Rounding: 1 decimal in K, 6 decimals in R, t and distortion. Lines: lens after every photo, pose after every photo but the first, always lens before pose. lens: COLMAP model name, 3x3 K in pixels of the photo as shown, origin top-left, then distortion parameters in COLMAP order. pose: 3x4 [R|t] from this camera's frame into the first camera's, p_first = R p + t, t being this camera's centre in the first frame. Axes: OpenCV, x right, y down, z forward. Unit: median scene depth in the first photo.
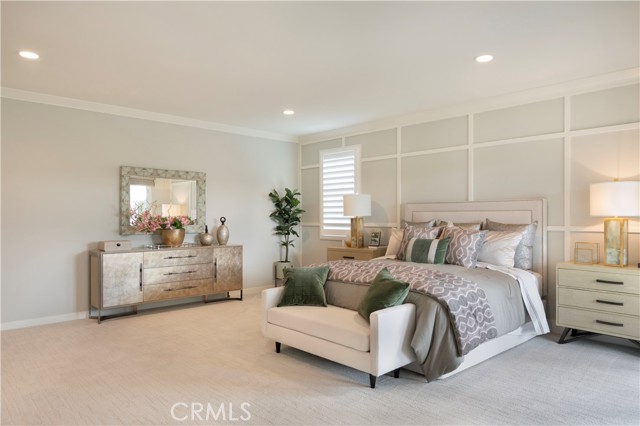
lens RADIAL K [[423.2, 0, 320.0], [0, 423.2, 213.0], [0, 0, 1]] dist [0.004143, 0.002734]
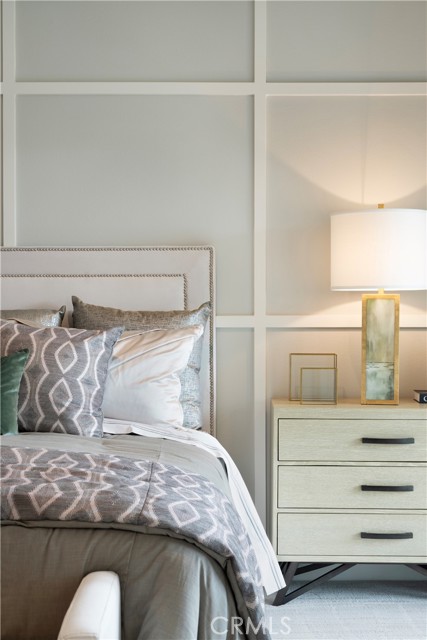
lens RADIAL K [[1082.8, 0, 213.5], [0, 1082.8, 320.0], [0, 0, 1]] dist [-0.005256, -0.066704]
pose [[0.675155, -0.005593, 0.737655, -0.231116], [-0.006199, 0.999893, 0.013255, 0.024107], [-0.737650, -0.013522, 0.675048, 0.356948]]
